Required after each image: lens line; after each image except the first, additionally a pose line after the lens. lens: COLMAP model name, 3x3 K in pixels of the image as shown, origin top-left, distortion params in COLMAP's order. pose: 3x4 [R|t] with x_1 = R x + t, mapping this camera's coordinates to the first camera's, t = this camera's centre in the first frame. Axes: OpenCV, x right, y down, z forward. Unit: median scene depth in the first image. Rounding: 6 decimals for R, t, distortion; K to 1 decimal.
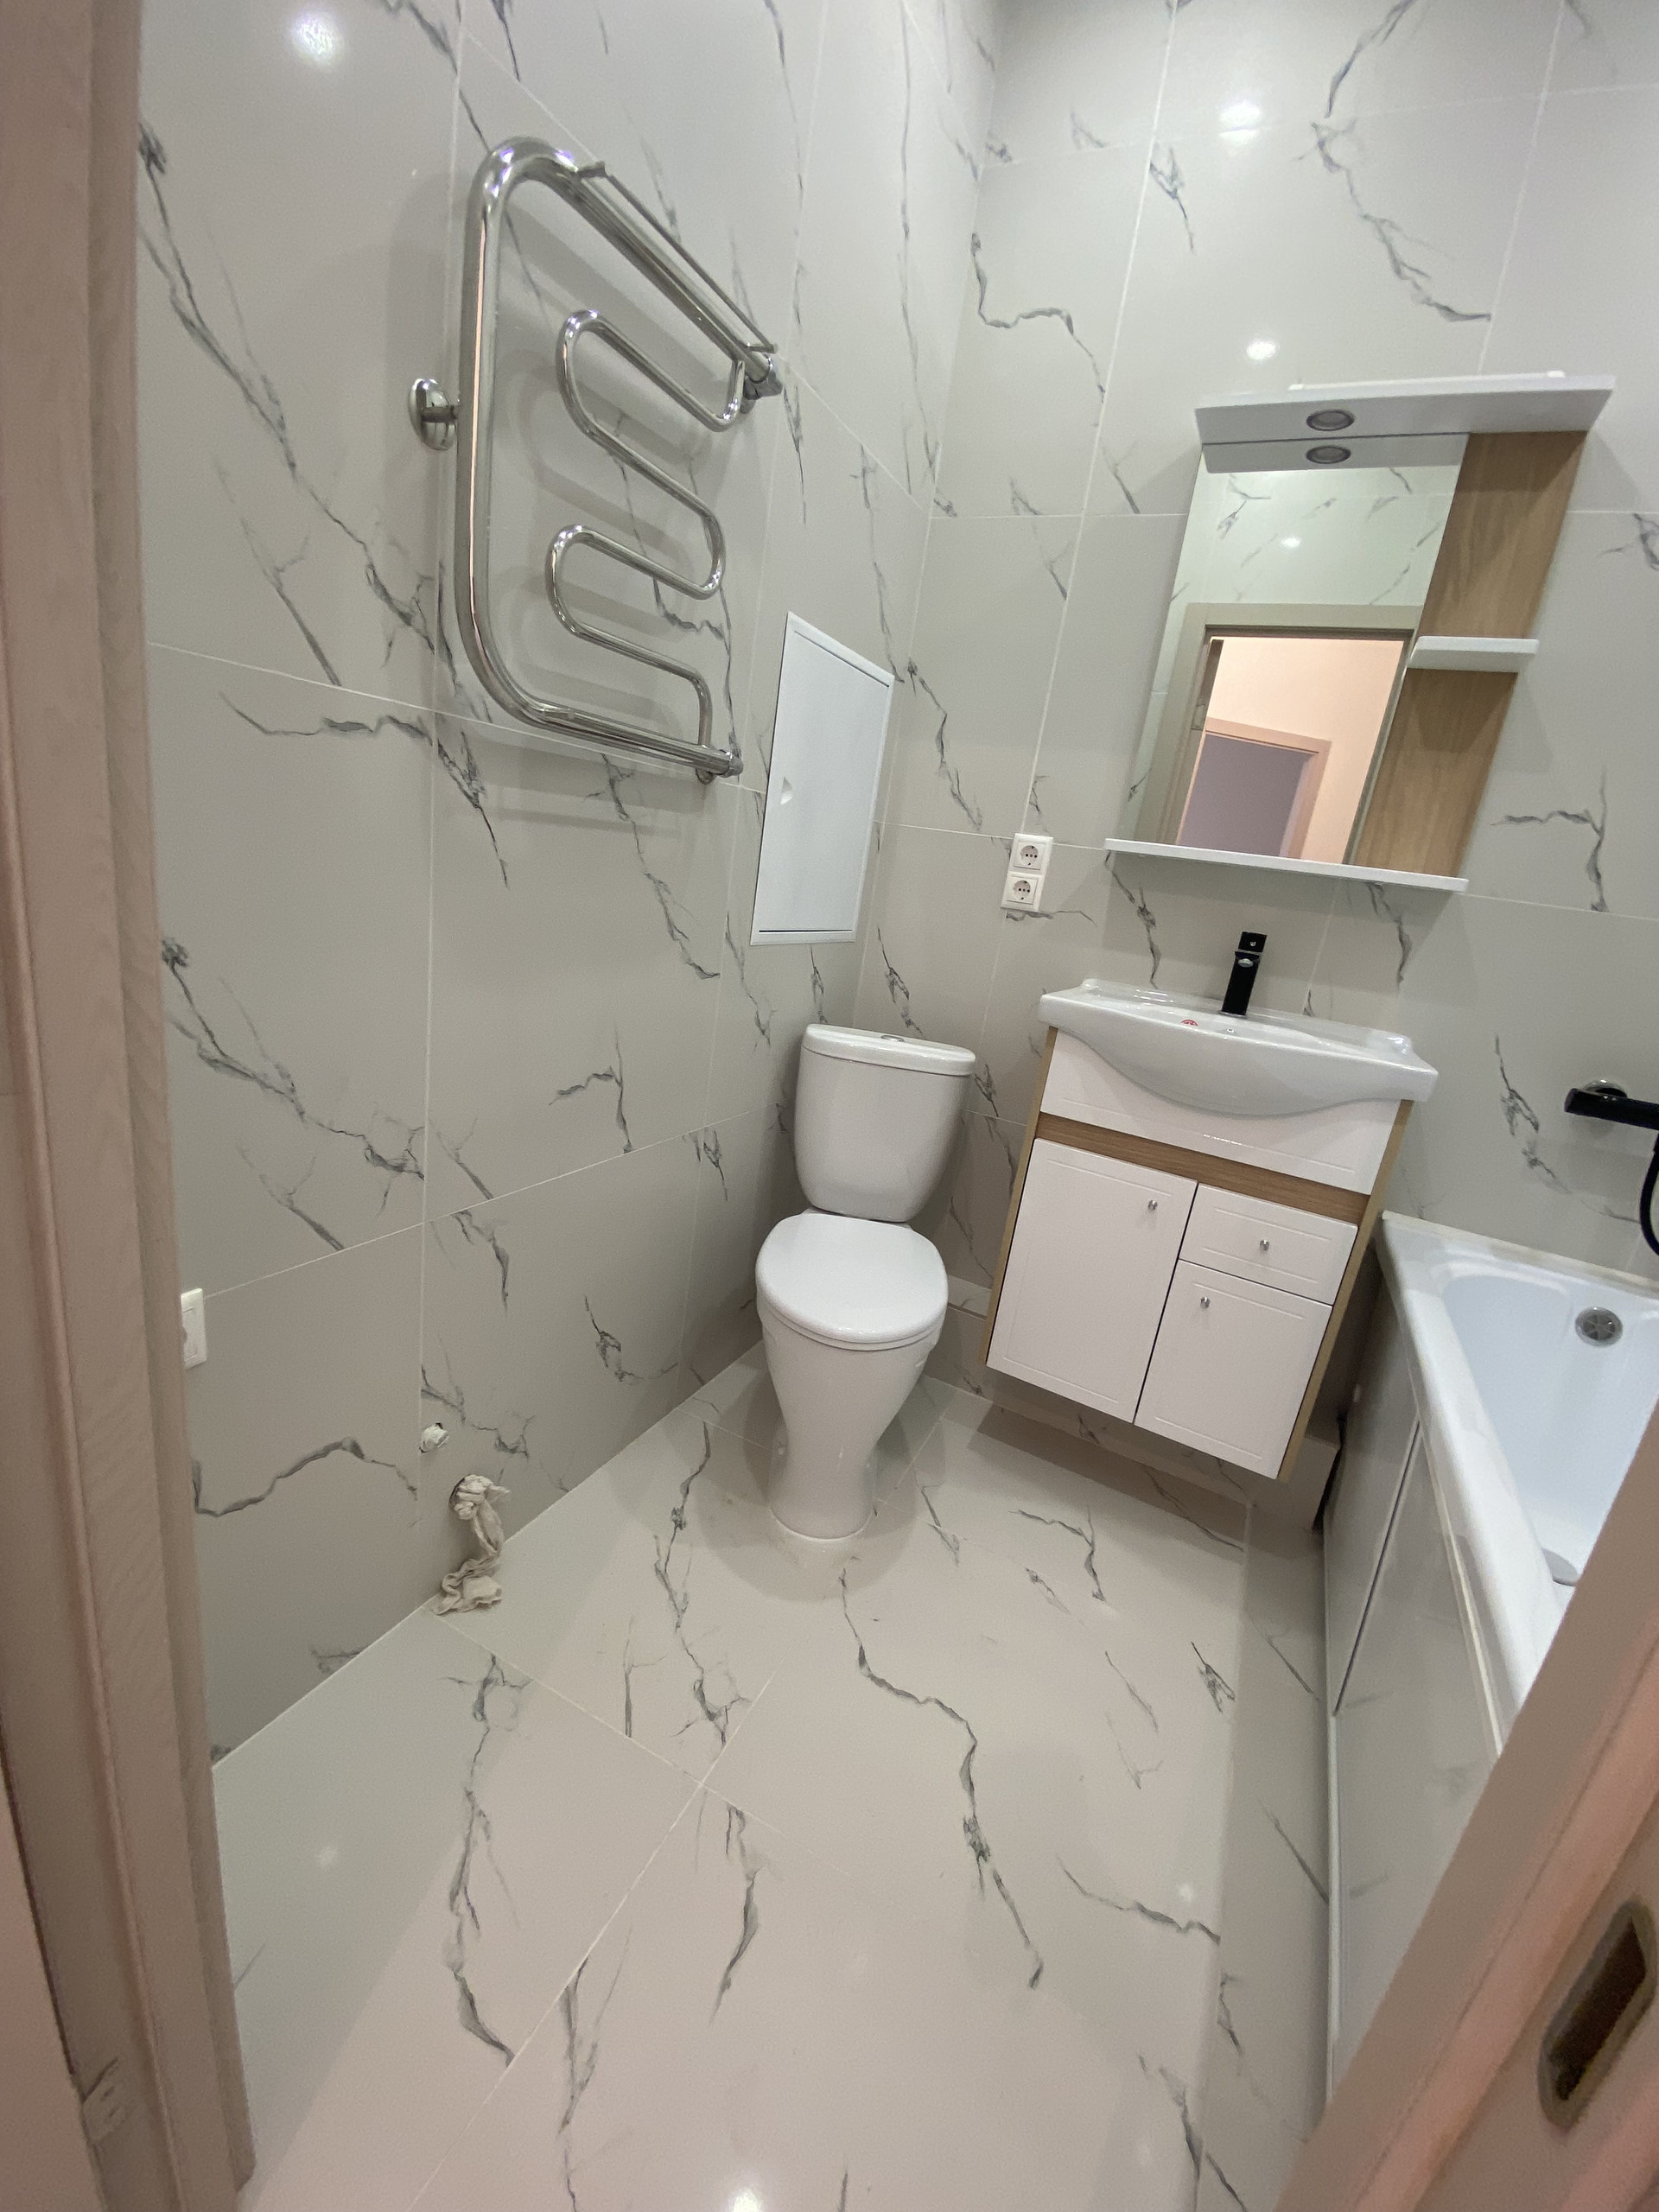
lens RADIAL K [[897.5, 0, 834.5], [0, 897.5, 1100.3], [0, 0, 1]] dist [0.019189, -0.018719]
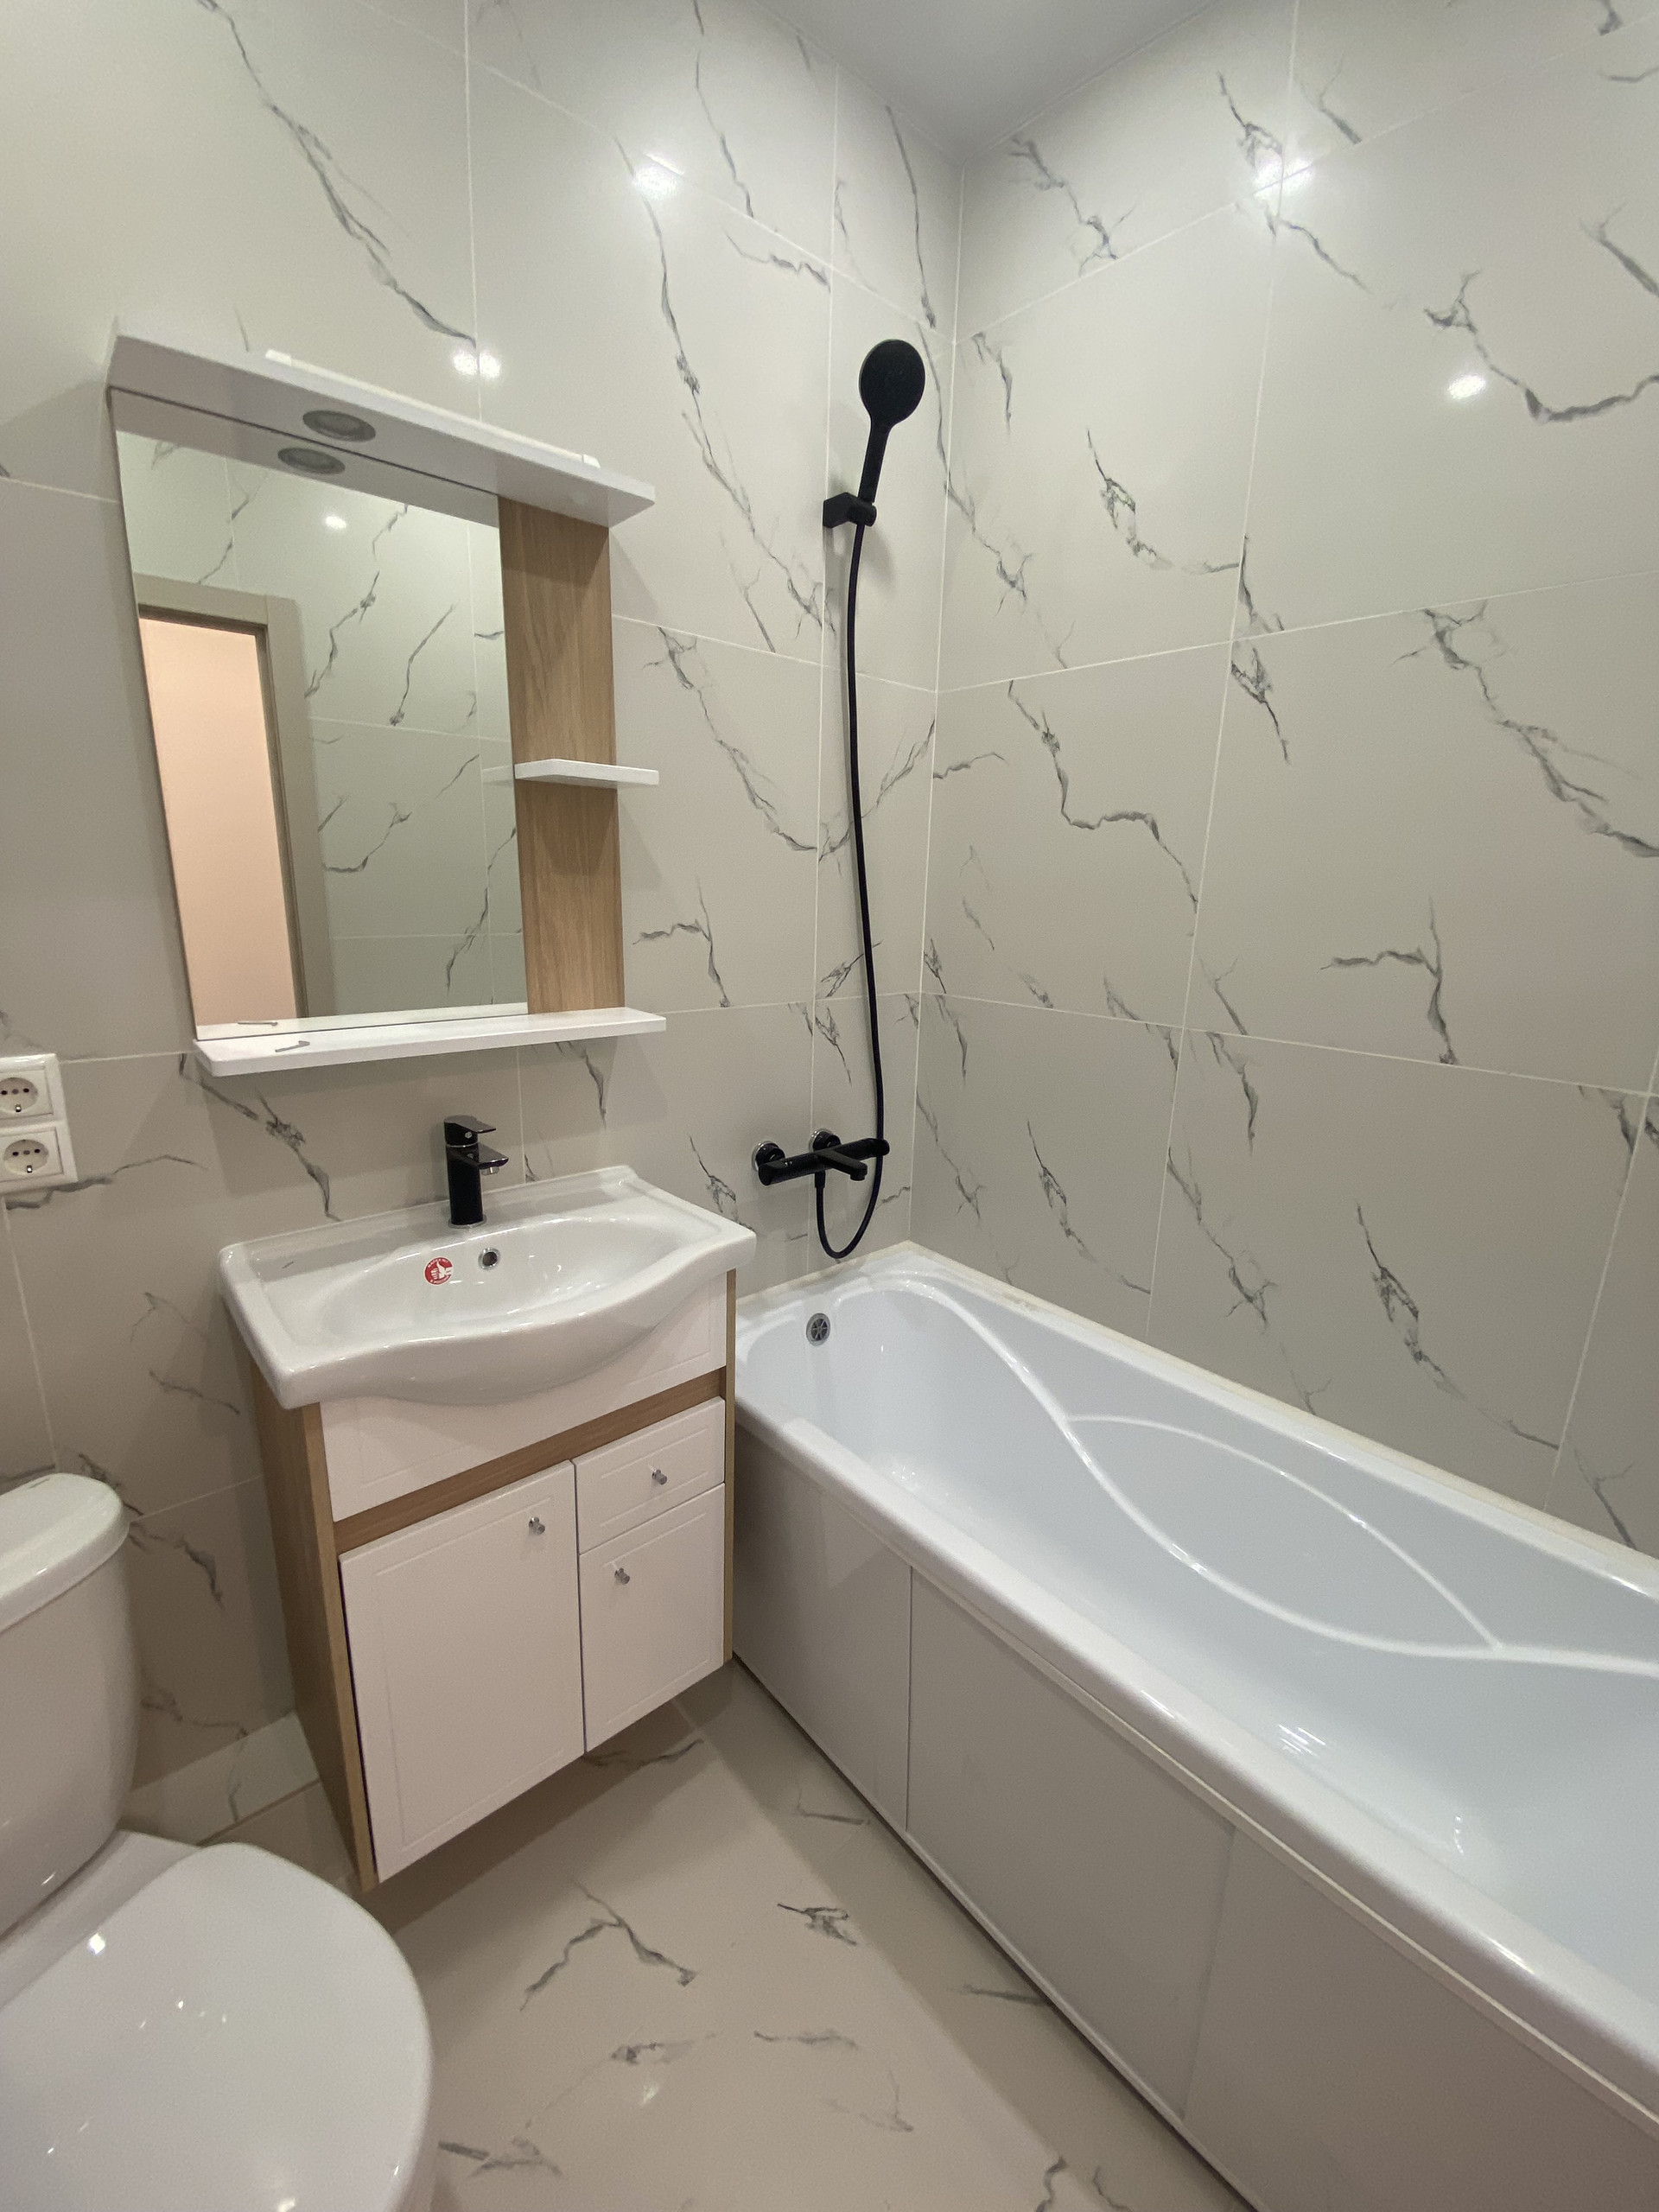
lens RADIAL K [[897.5, 0, 827.4], [0, 897.5, 1102.2], [0, 0, 1]] dist [0.019189, -0.018719]
pose [[0.371011, -0.347899, 0.860998, -0.079257], [0.266943, 0.927993, 0.259941, -0.347575], [-0.889434, 0.133397, 0.437165, 0.427319]]
